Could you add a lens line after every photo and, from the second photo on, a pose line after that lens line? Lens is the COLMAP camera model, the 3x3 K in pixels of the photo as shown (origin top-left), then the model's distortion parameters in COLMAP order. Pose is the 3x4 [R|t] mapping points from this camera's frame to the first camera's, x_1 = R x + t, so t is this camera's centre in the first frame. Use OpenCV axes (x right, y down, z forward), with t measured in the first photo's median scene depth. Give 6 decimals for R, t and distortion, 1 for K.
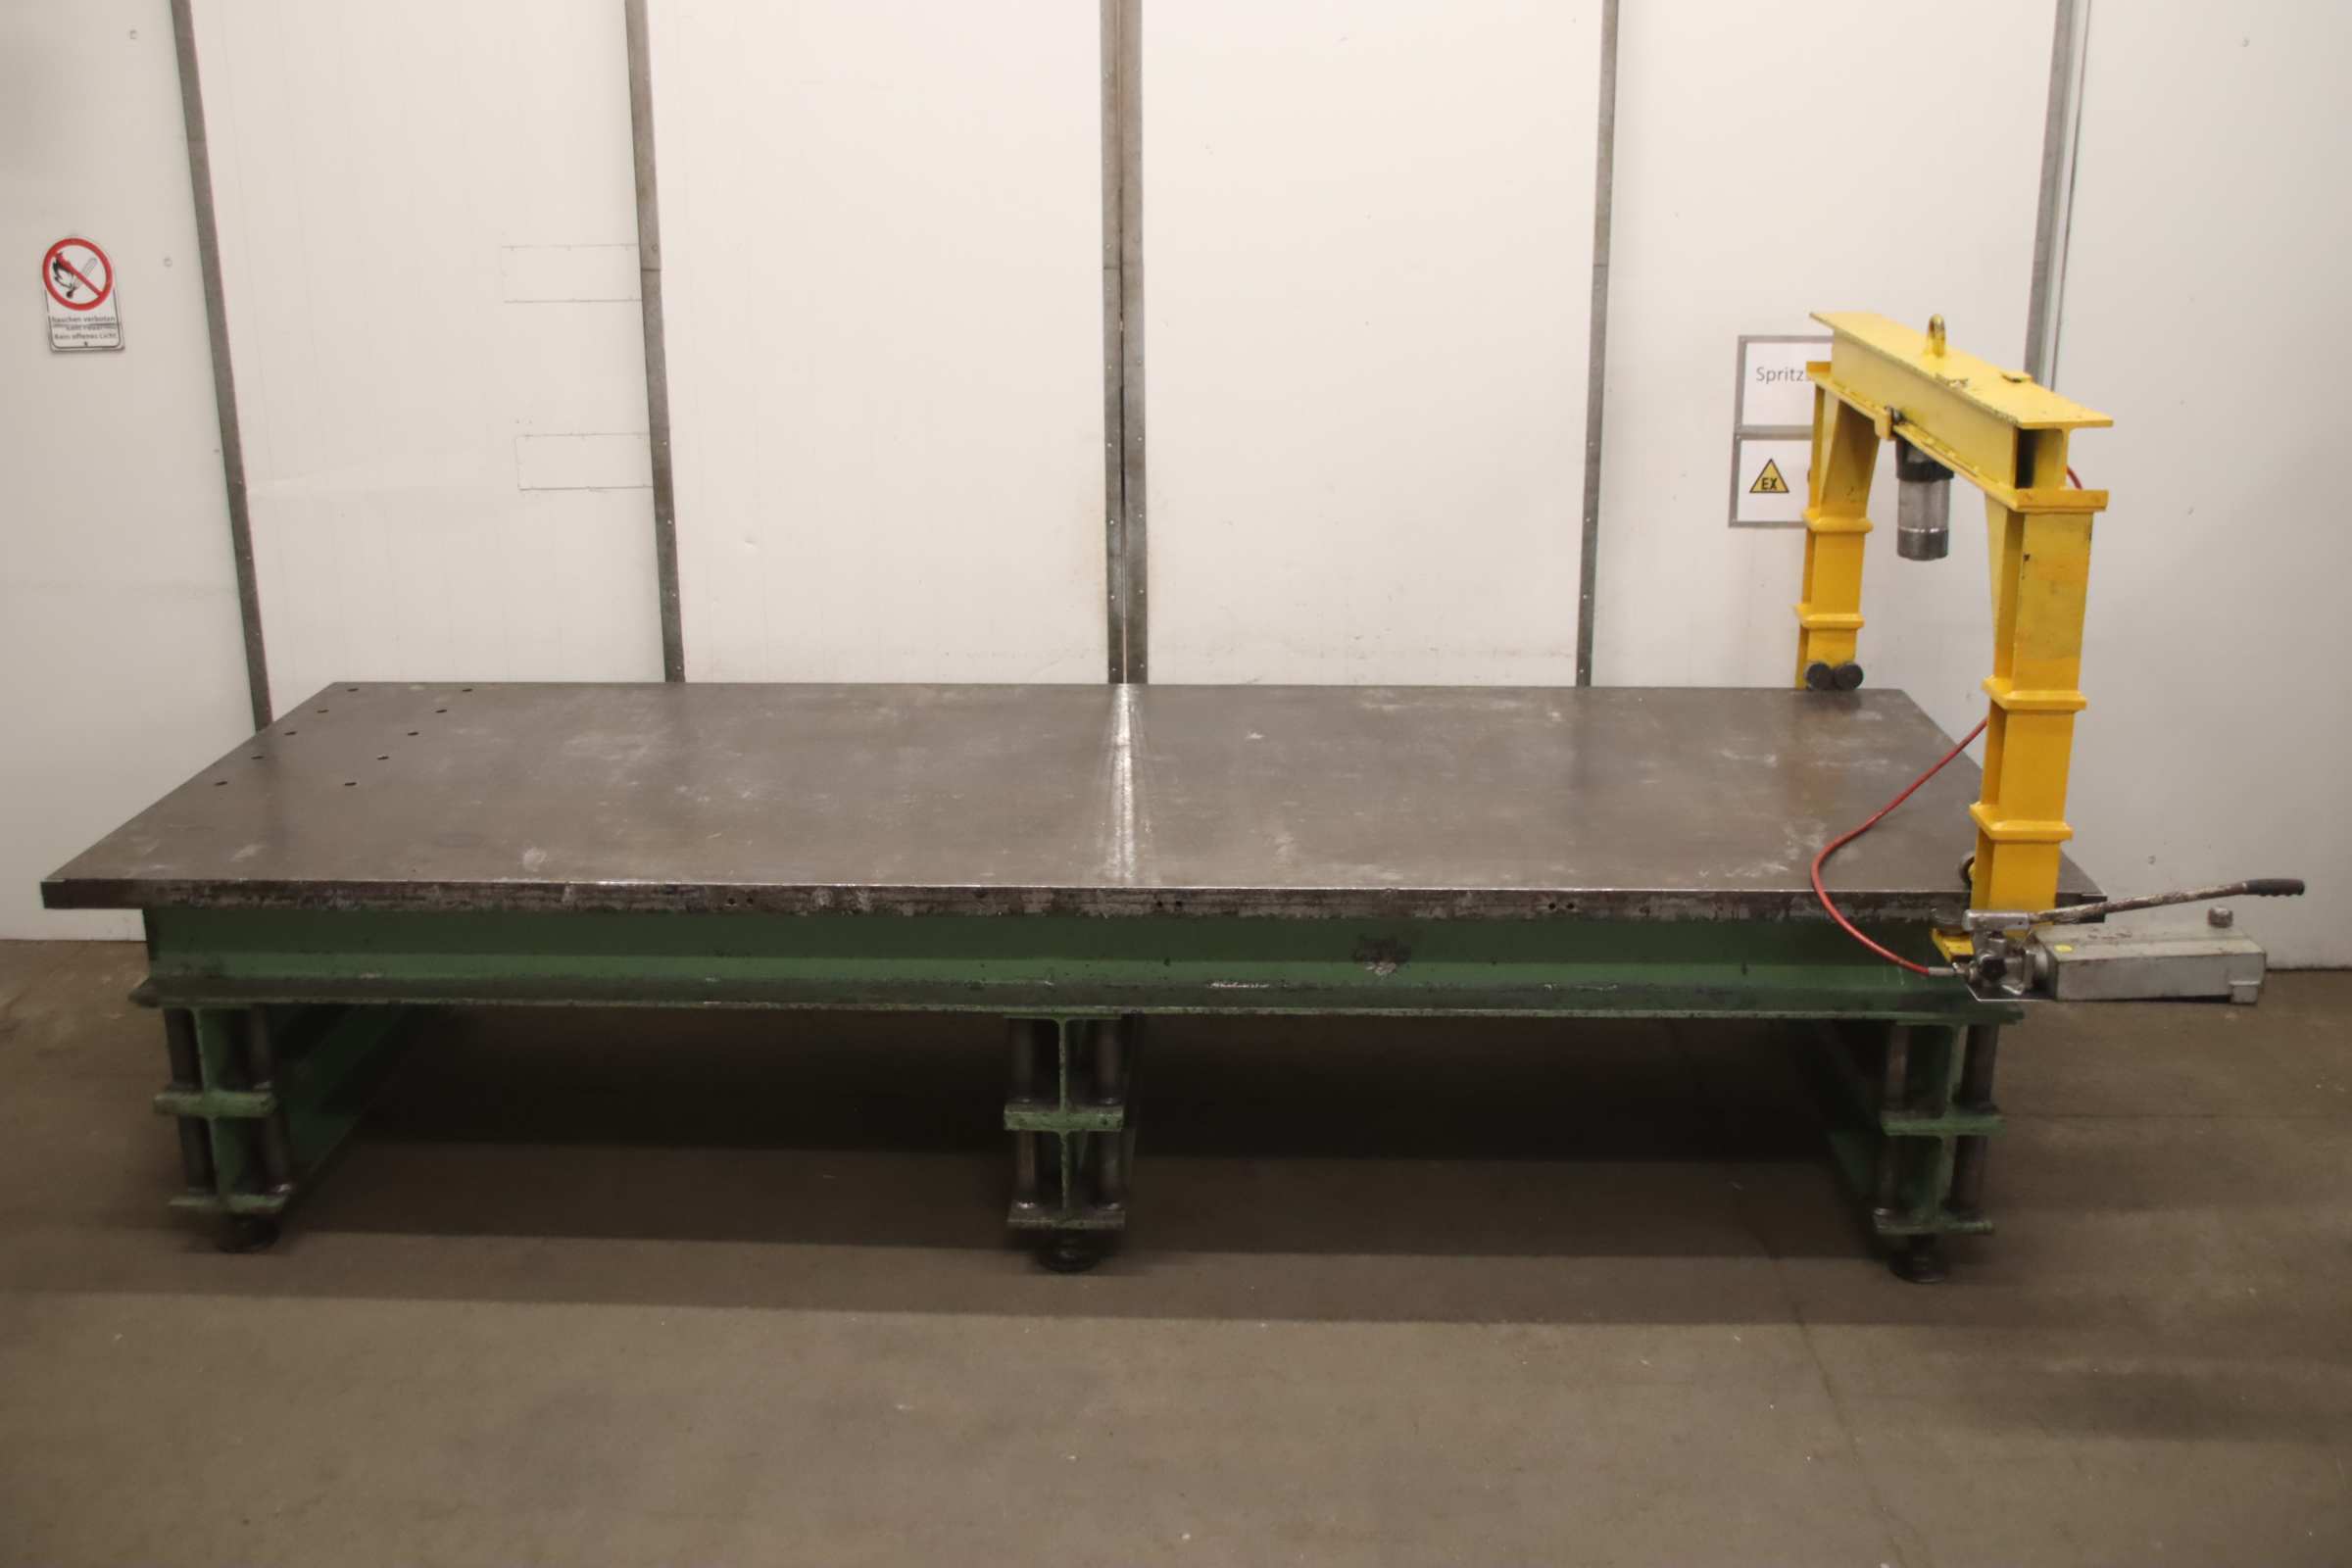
lens RADIAL K [[2366.2, 0, 1167.3], [0, 2366.2, 755.6], [0, 0, 1]] dist [-0.106599, 0.179292]
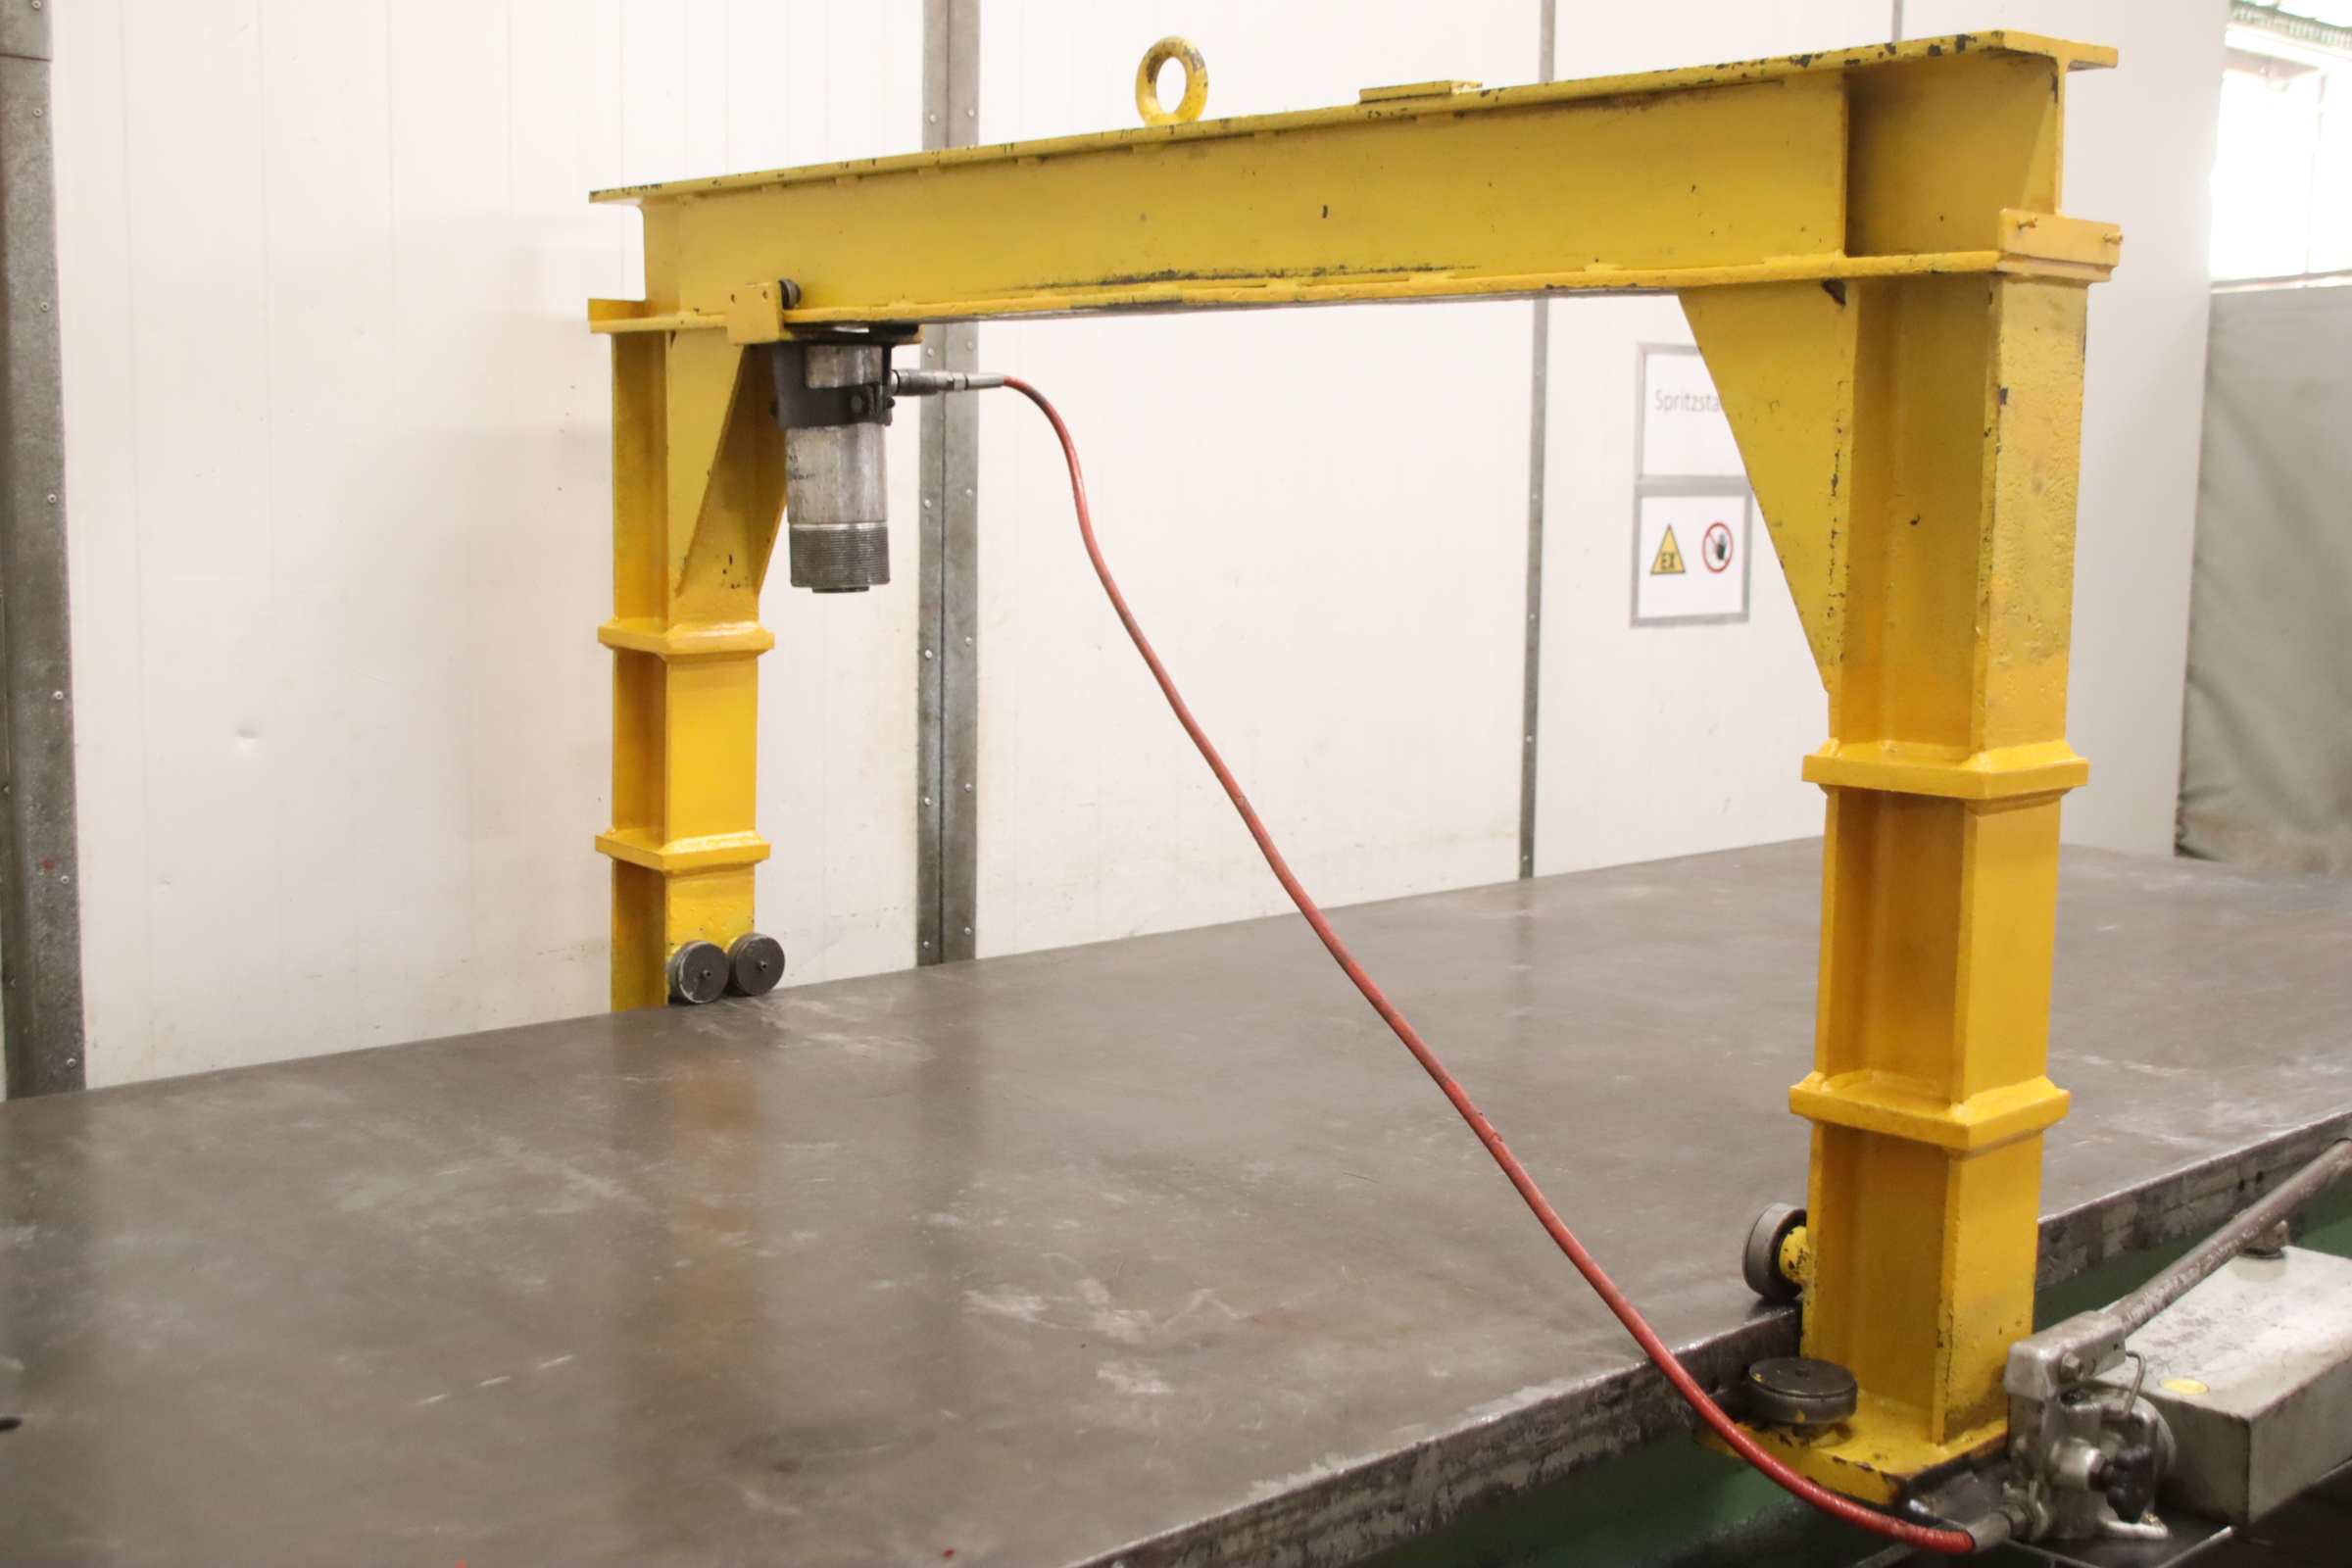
lens RADIAL K [[2705.1, 0, 1176.0], [0, 2705.1, 784.0], [0, 0, 1]] dist [-0.031320, -0.000469]
pose [[0.703493, -0.068686, 0.707375, -0.523828], [0.187350, 0.978036, -0.091354, -0.008377], [-0.685564, 0.196793, 0.700910, 0.713194]]
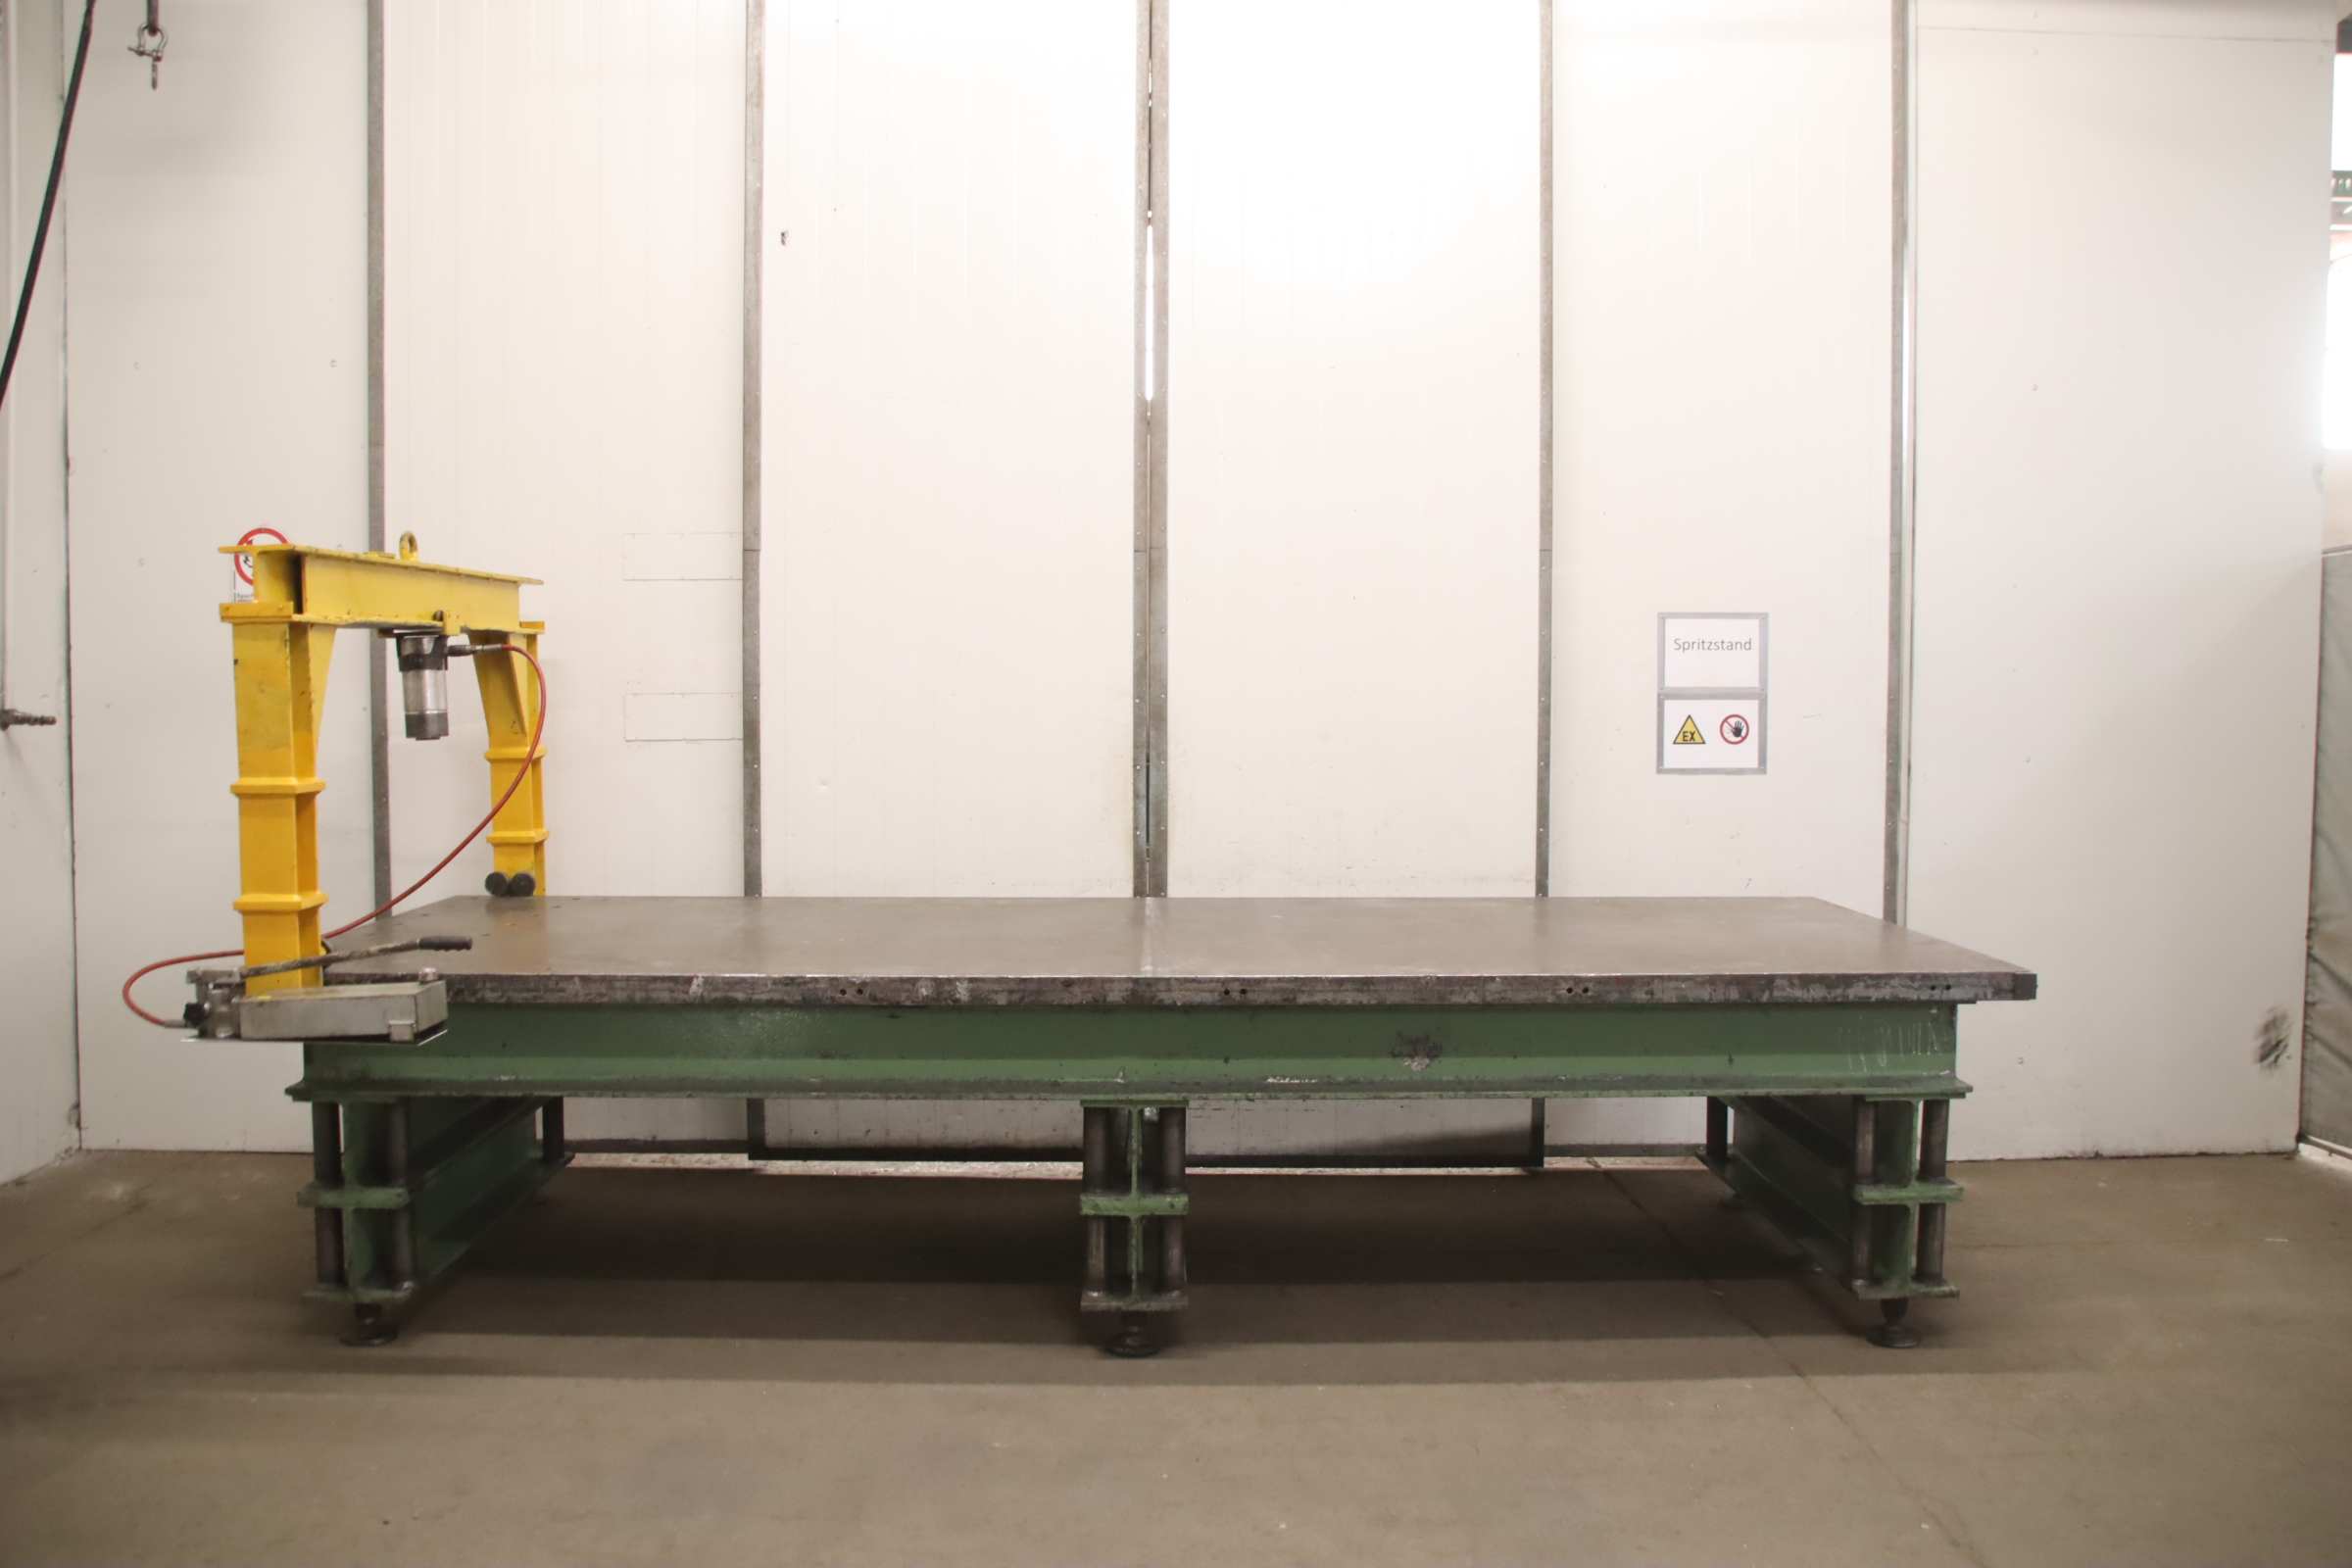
lens RADIAL K [[2014.5, 0, 1176.0], [0, 2014.5, 784.0], [0, 0, 1]] dist [-0.156004, 0.149714]
pose [[0.998367, 0.005544, 0.056864, -0.079014], [0.007817, 0.972669, -0.232064, 0.180887], [-0.056596, 0.232130, 0.971037, 0.044713]]
